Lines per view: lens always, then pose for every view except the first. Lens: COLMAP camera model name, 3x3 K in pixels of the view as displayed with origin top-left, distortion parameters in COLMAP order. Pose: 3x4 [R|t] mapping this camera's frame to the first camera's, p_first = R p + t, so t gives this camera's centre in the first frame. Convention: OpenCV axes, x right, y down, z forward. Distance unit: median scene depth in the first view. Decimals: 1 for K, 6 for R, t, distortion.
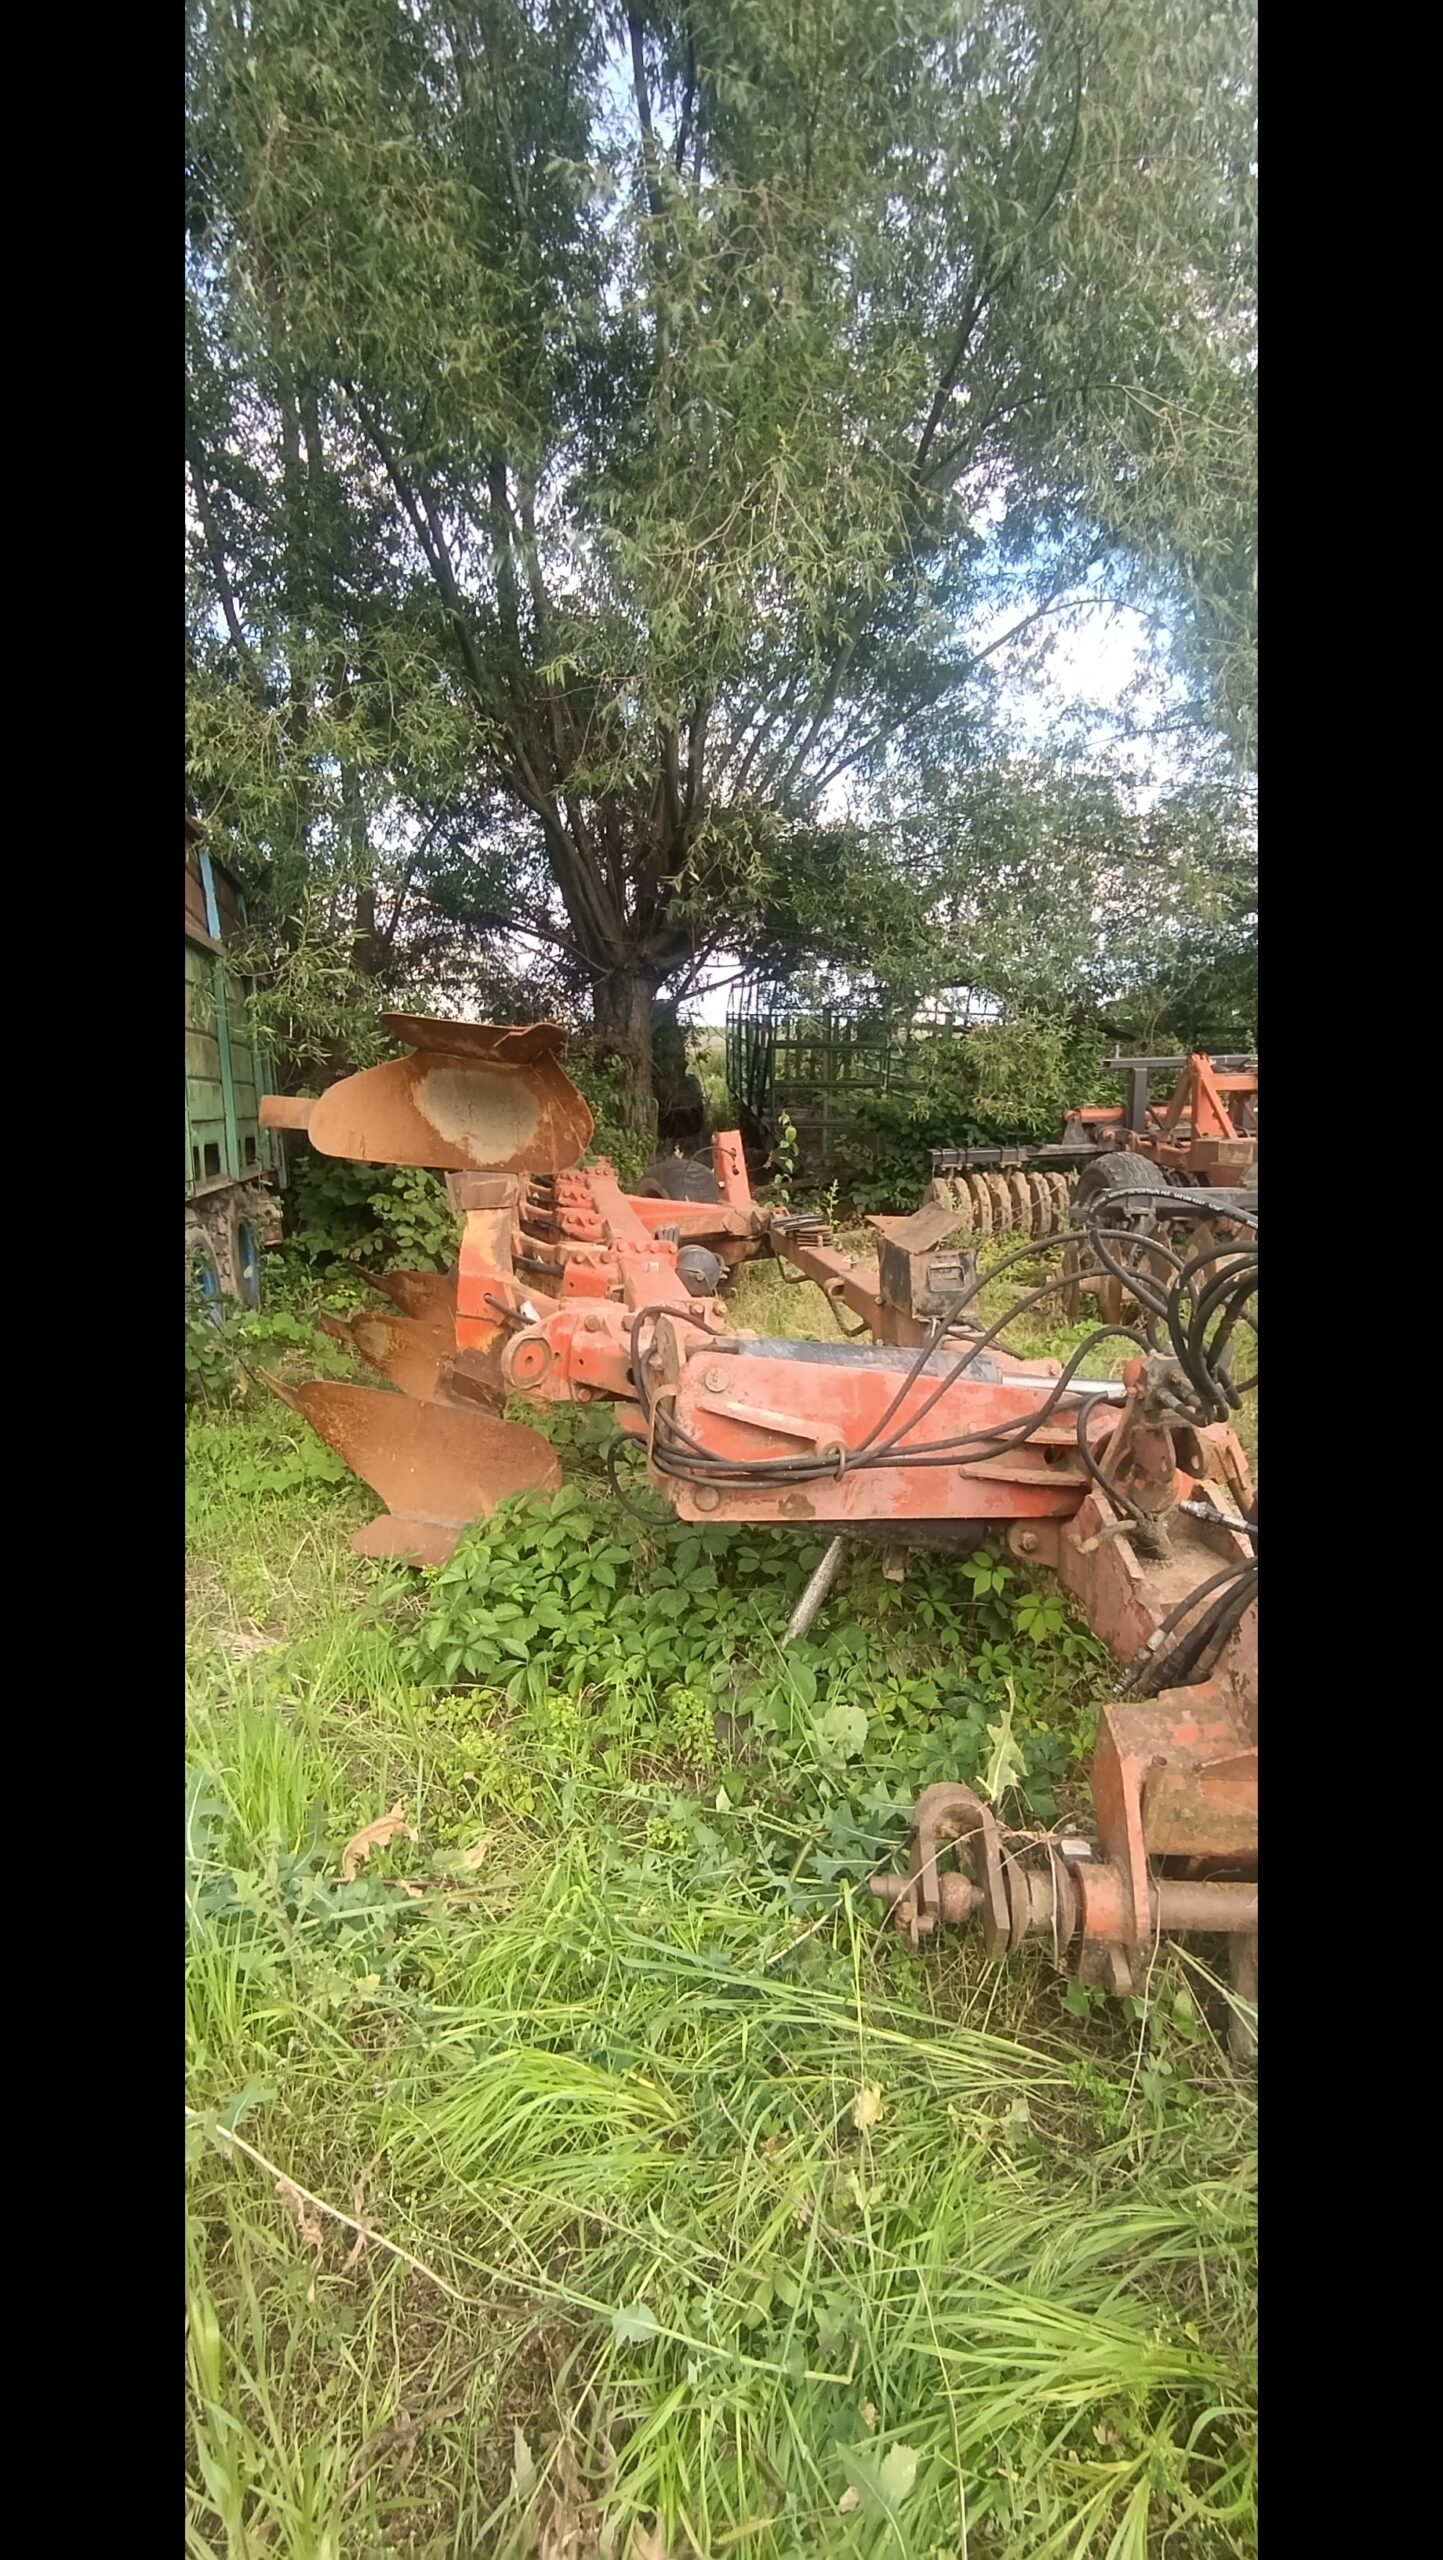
lens RADIAL K [[1158.4, 0, 712.3], [0, 1158.4, 1276.2], [0, 0, 1]] dist [-0.009477, 0.000553]
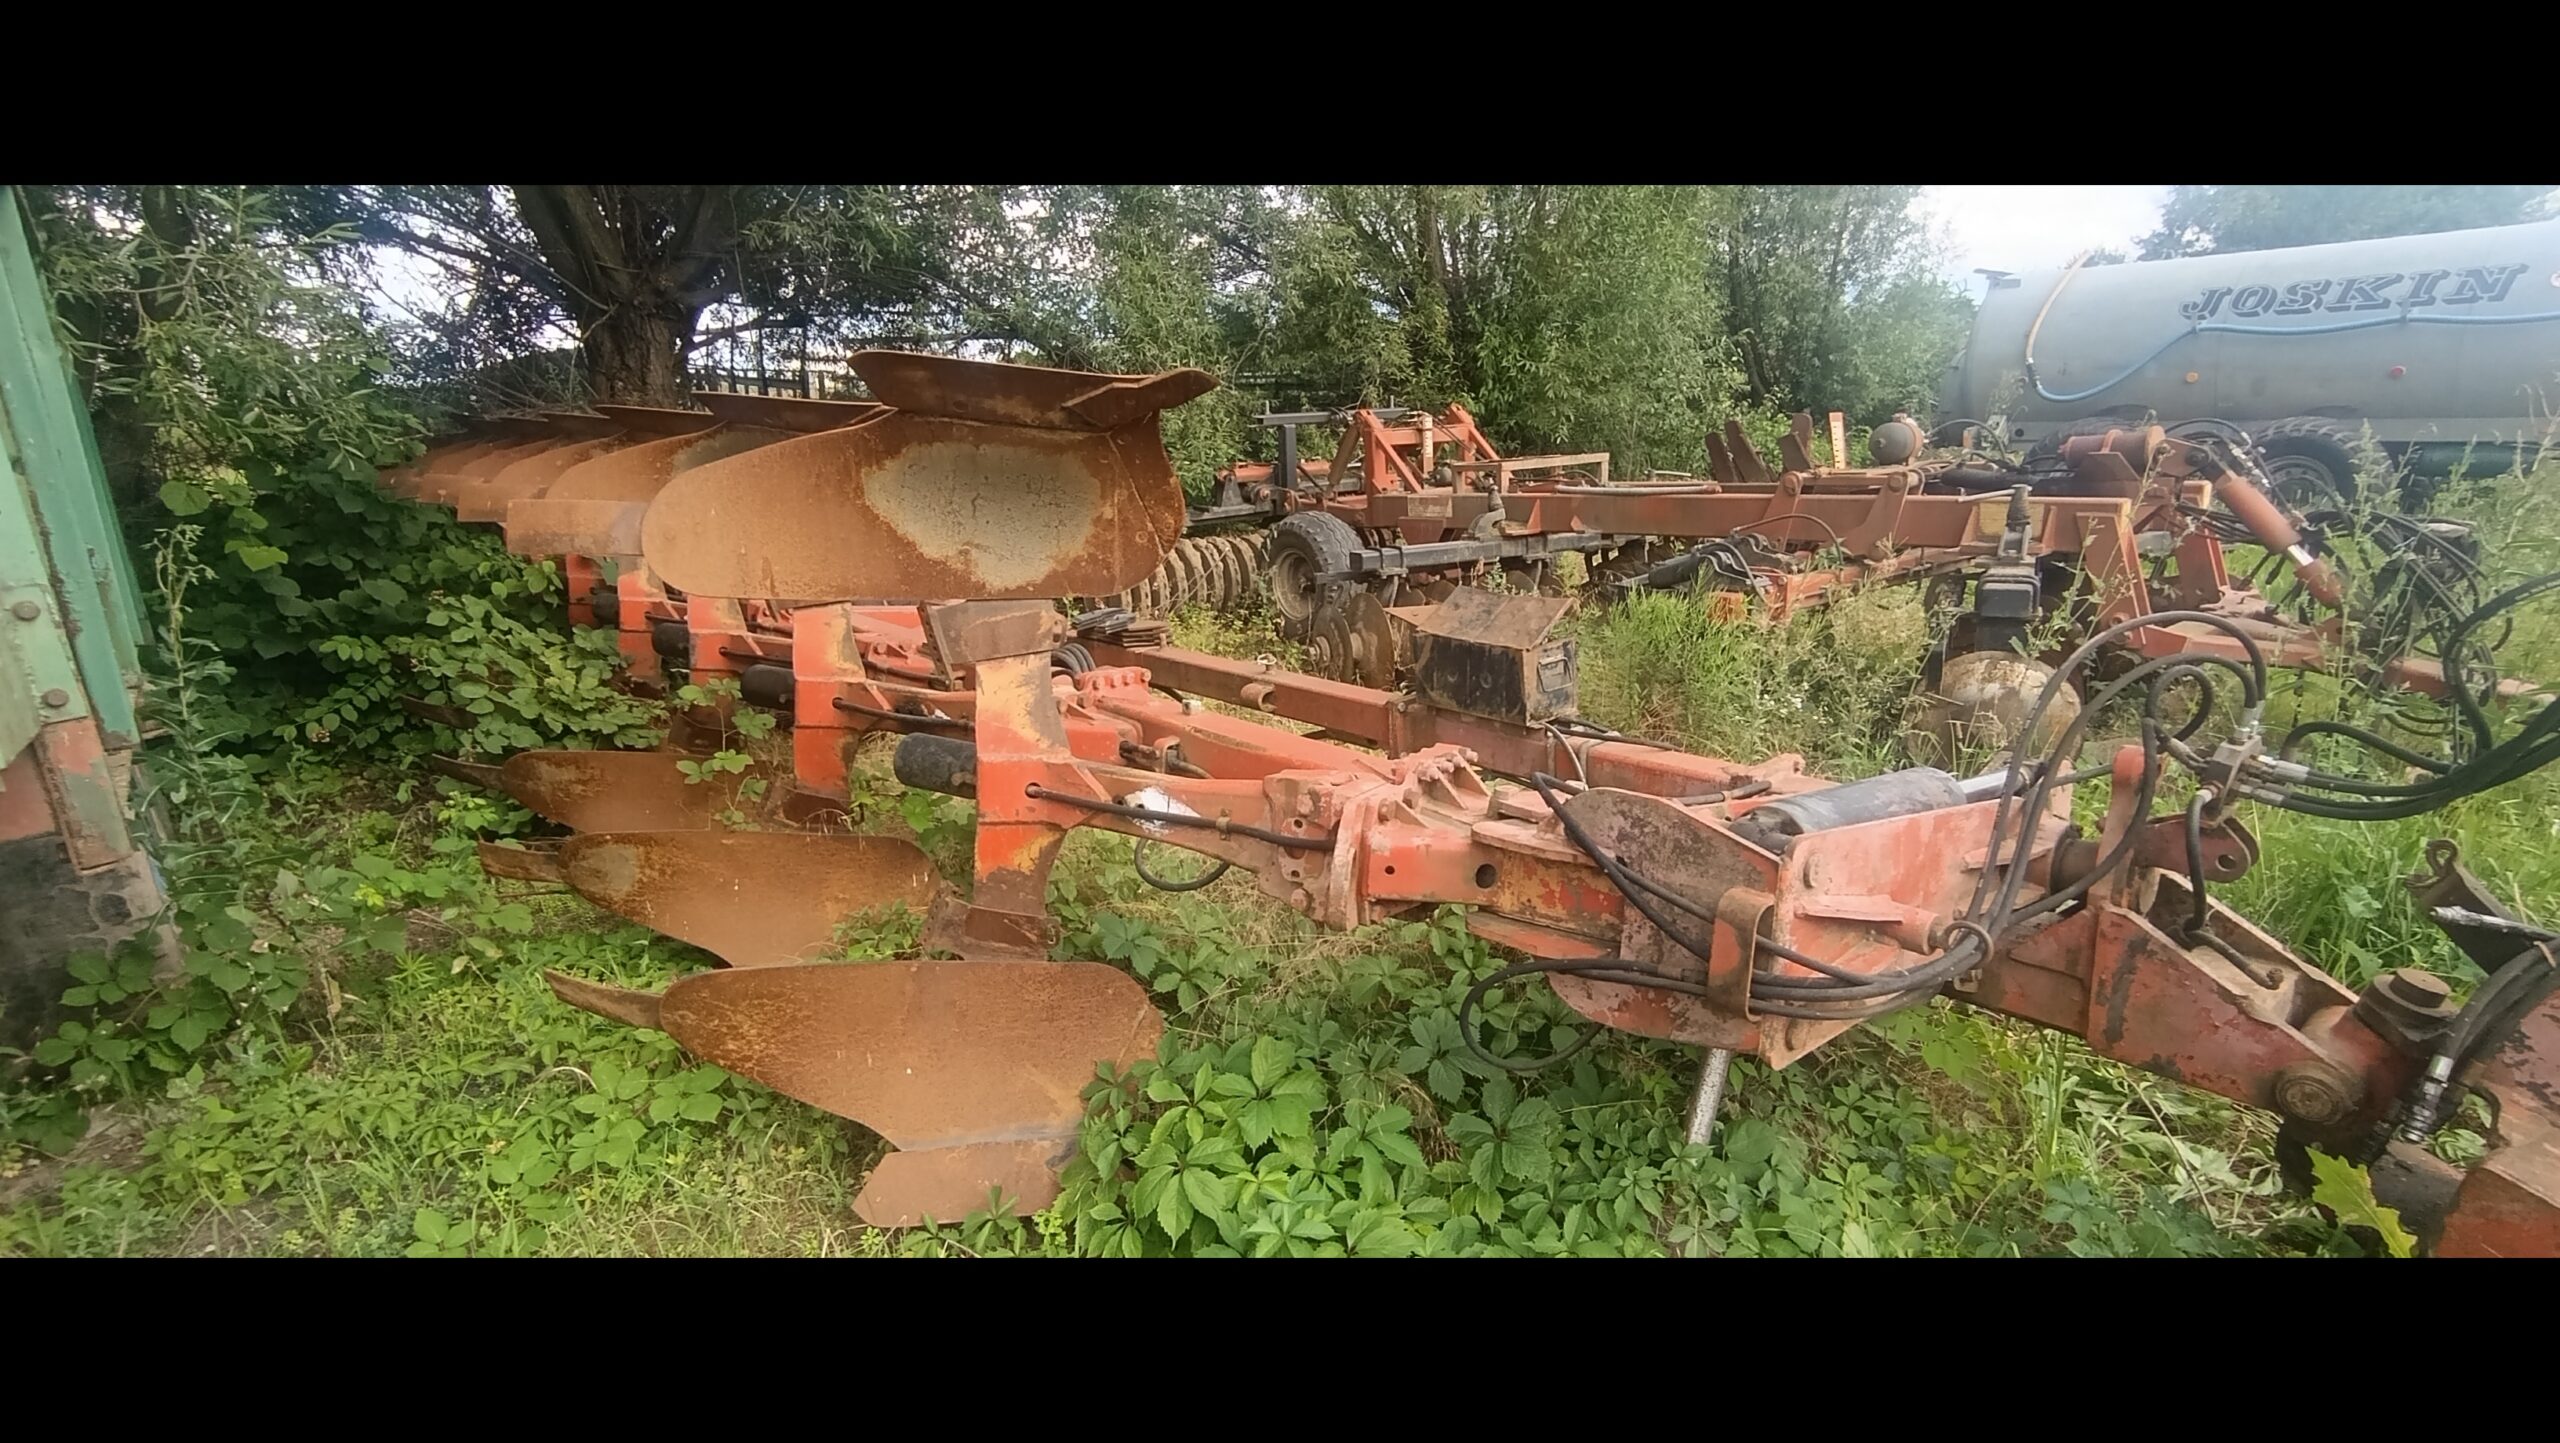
lens RADIAL K [[1158.4, 0, 1283.1], [0, 1158.4, 723.1], [0, 0, 1]] dist [-0.009477, 0.000553]
pose [[0.842844, -0.147443, 0.517565, -0.218982], [0.108864, 0.988566, 0.104339, -0.038767], [-0.527031, -0.031597, 0.849258, 0.194006]]
